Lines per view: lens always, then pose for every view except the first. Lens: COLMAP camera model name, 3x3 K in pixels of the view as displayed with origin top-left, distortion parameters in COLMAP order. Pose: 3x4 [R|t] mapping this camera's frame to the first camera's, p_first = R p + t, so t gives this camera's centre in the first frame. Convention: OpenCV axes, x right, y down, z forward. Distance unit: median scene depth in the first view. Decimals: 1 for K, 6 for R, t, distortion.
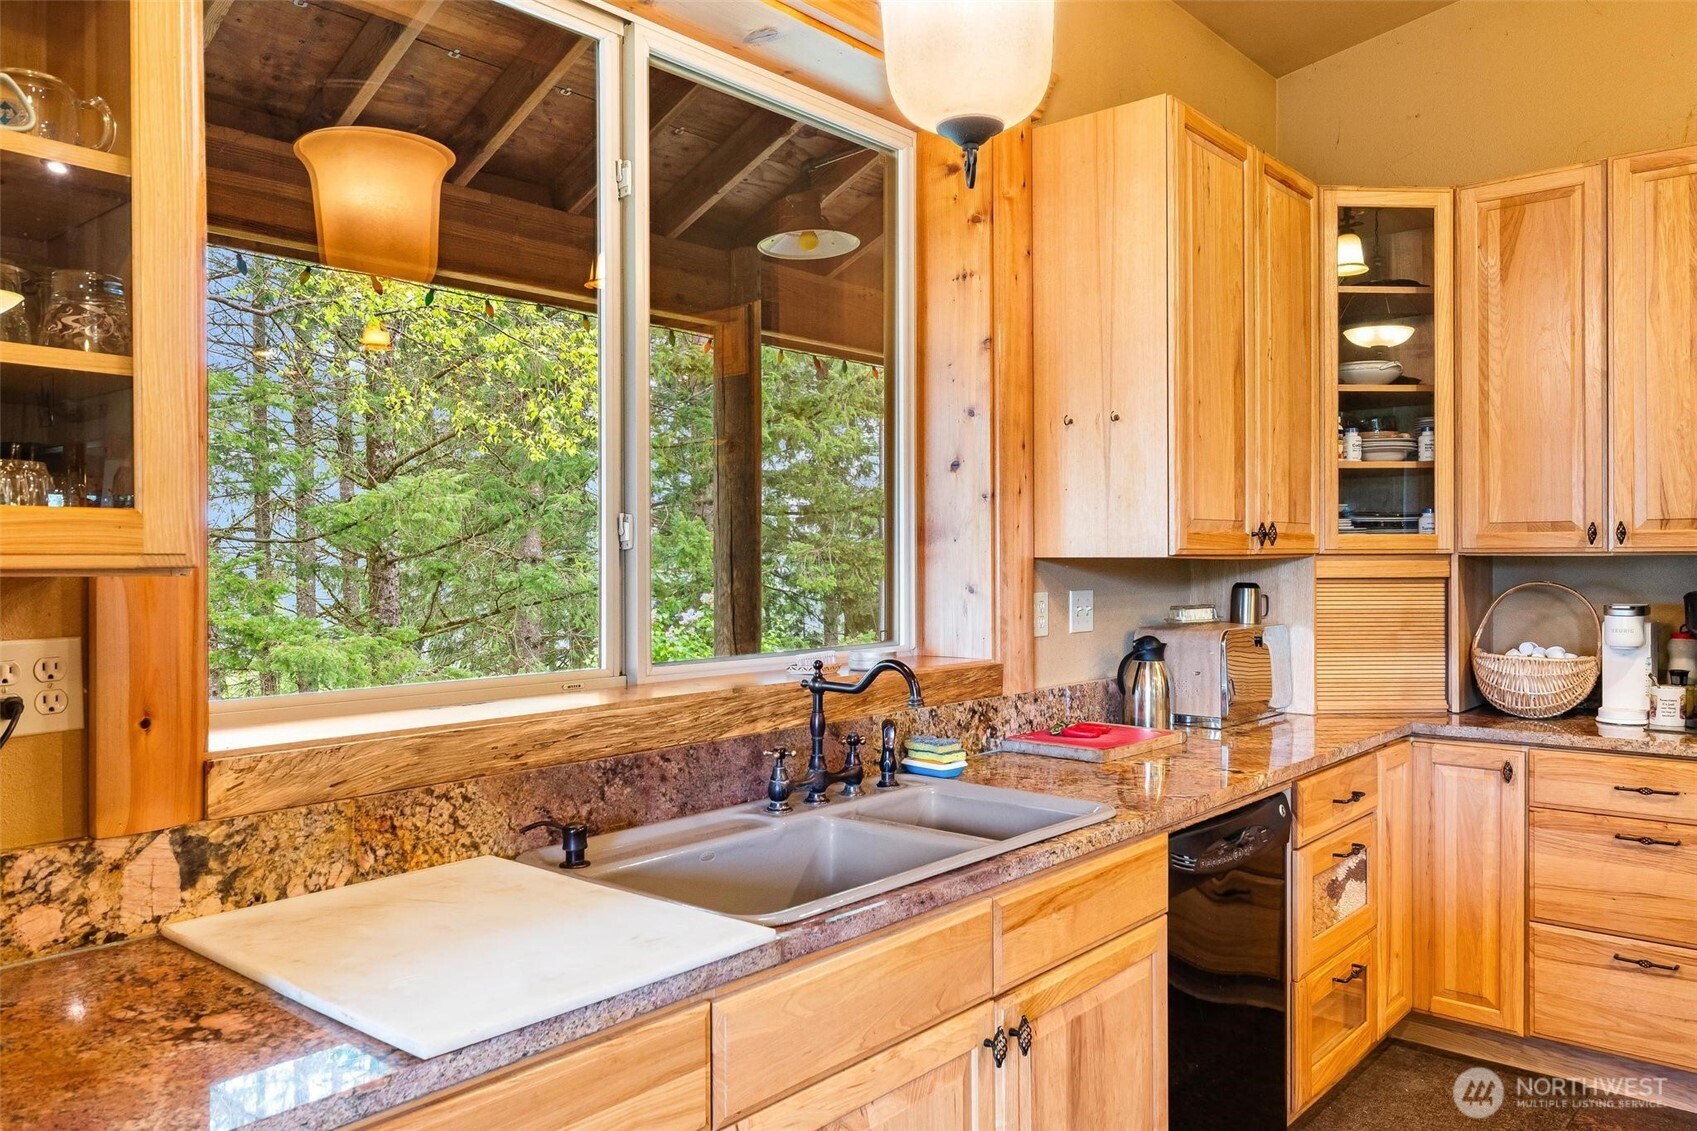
lens RADIAL K [[1219.6, 0, 849.8], [0, 1219.6, 560.1], [0, 0, 1]] dist [-0.003383, -0.001179]
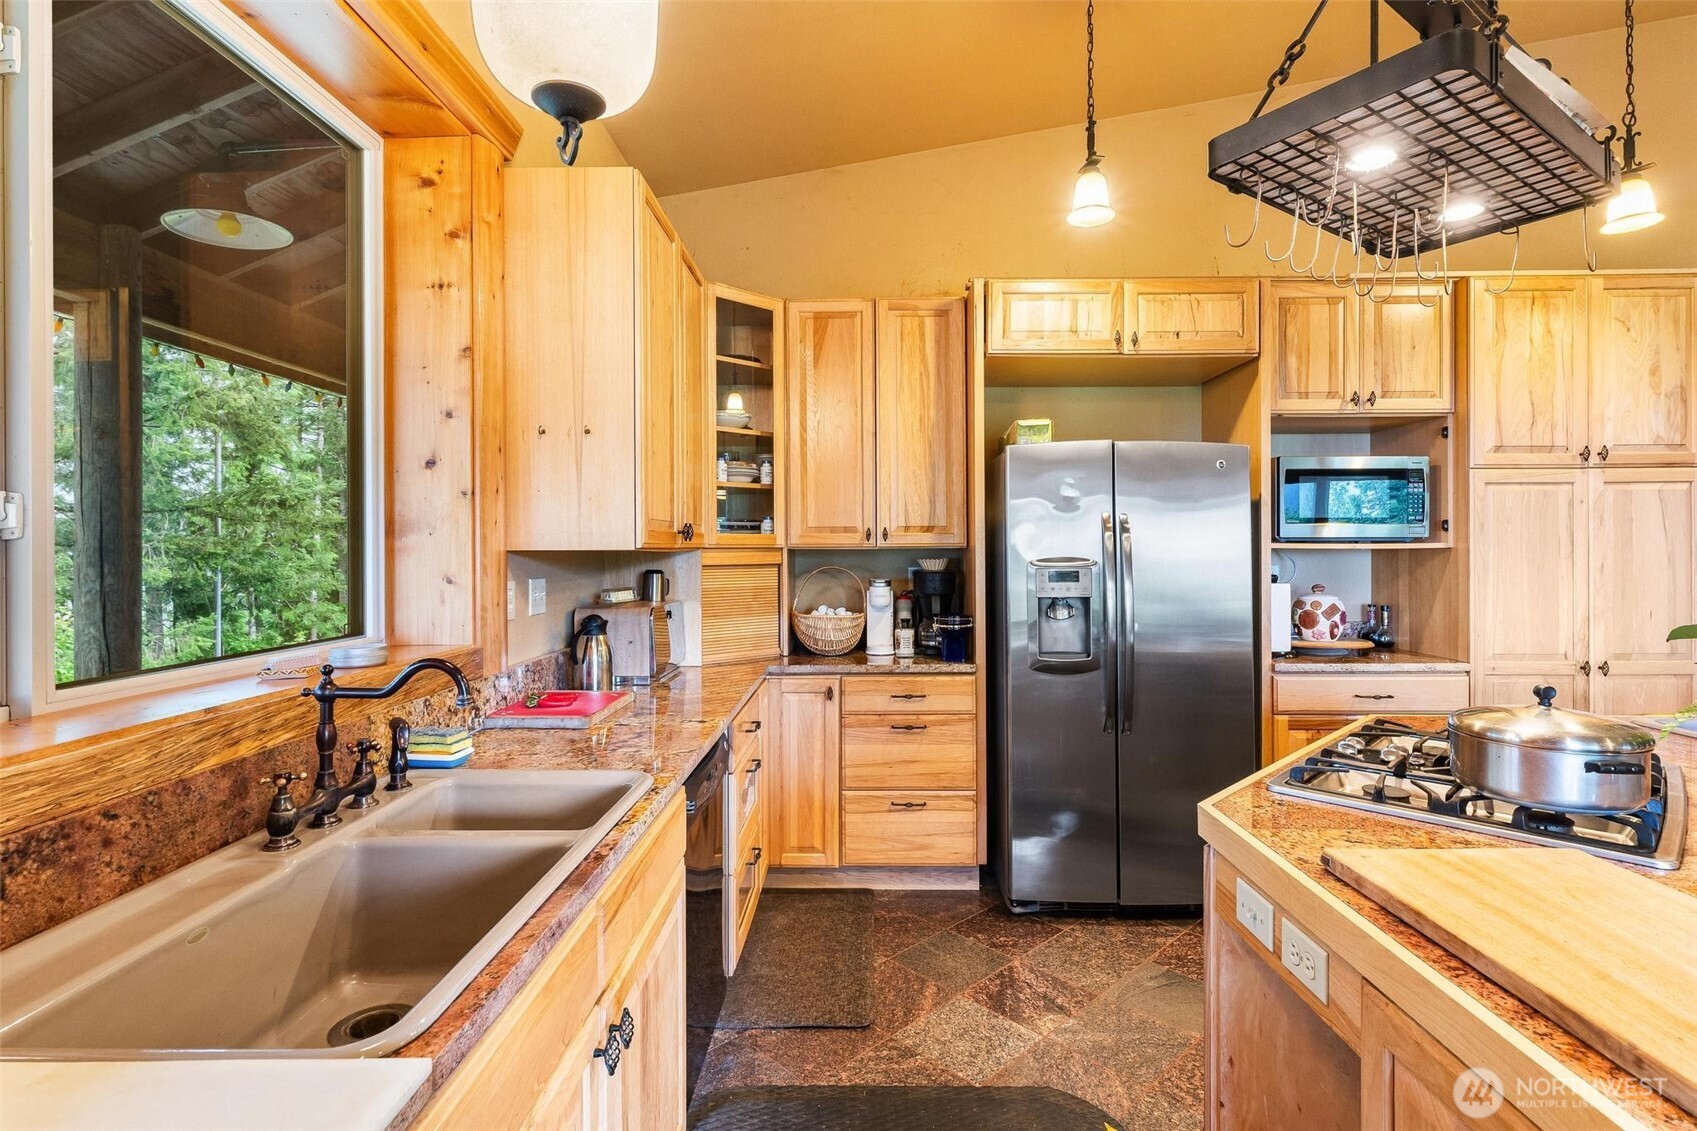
lens RADIAL K [[815.4, 0, 854.2], [0, 815.4, 549.5], [0, 0, 1]] dist [-0.001446, -0.000025]
pose [[0.764420, -0.000078, 0.644719, -0.086356], [0.003345, 0.999987, -0.003844, 0.000956], [-0.644710, 0.005095, 0.764410, 0.220184]]
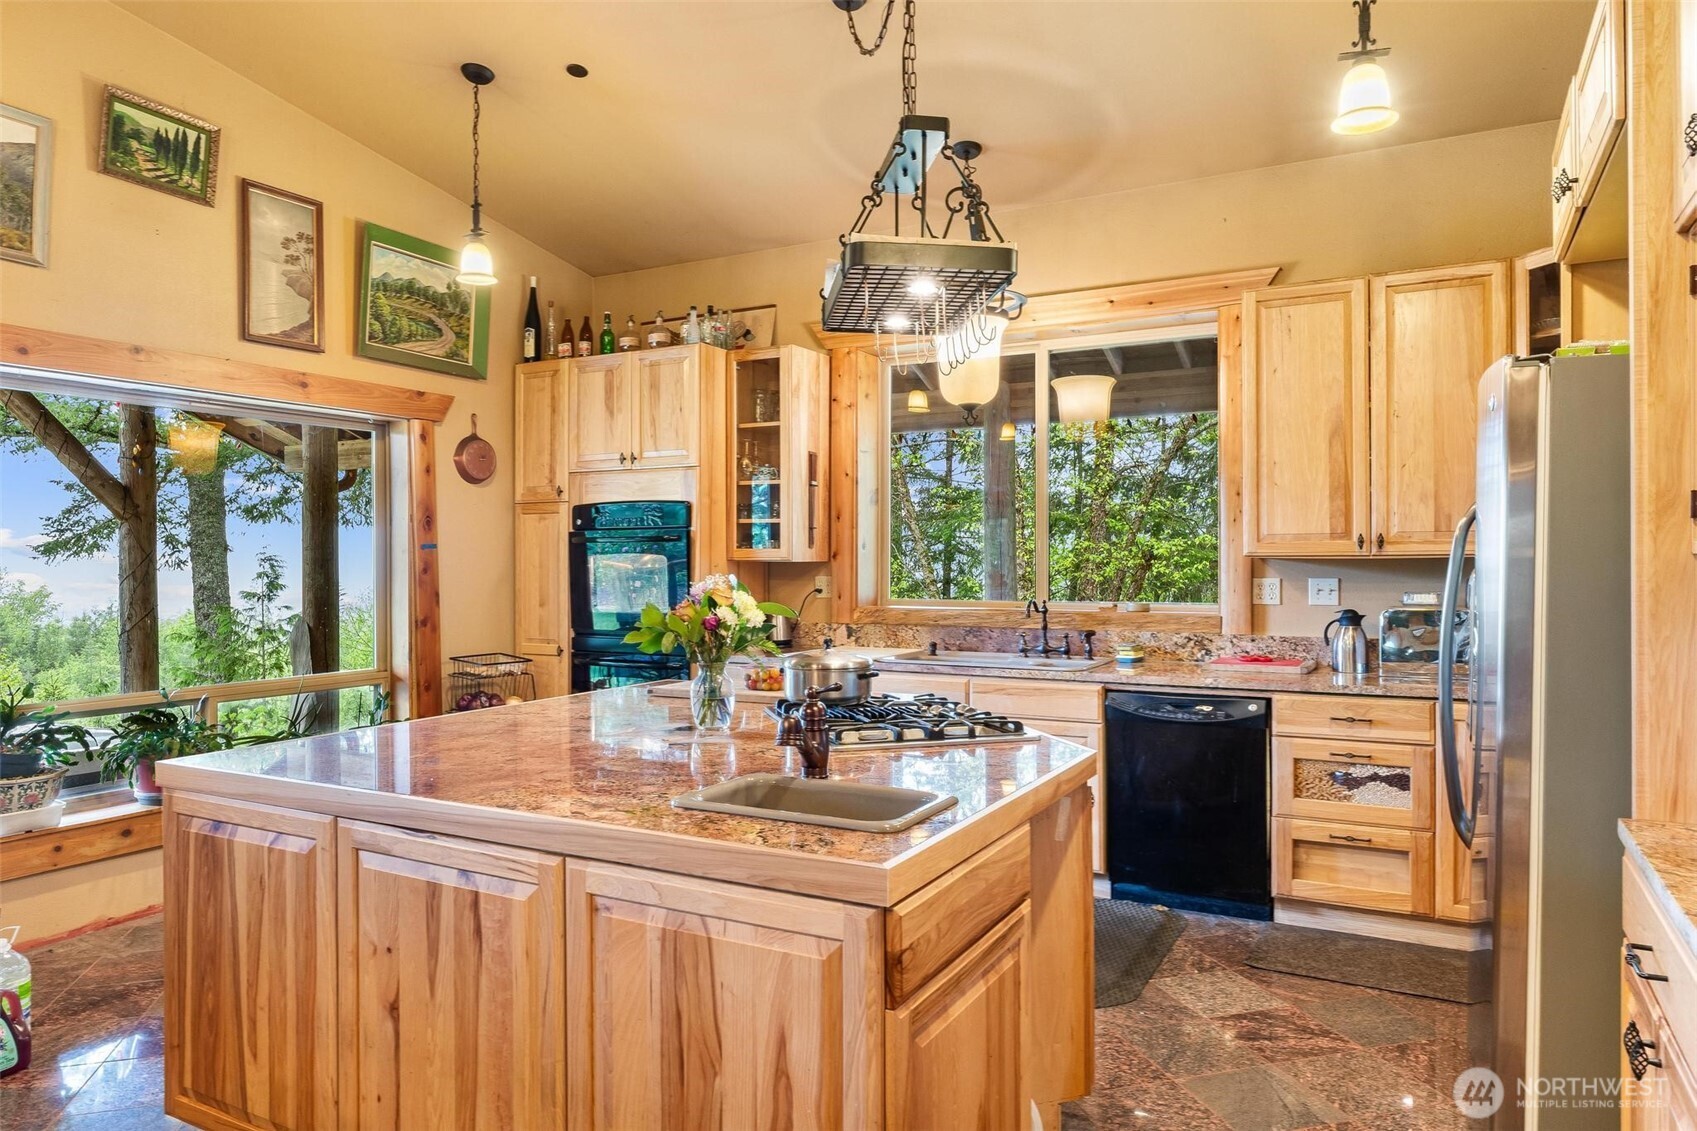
lens RADIAL K [[1082.8, 0, 848.5], [0, 1082.8, 565.5], [0, 0, 1]] dist [0.000986, 0.000465]
pose [[0.213183, 0.009803, -0.976963, 1.501087], [-0.001039, 0.999951, 0.009807, -0.005052], [0.977012, -0.001076, 0.213183, 0.116173]]
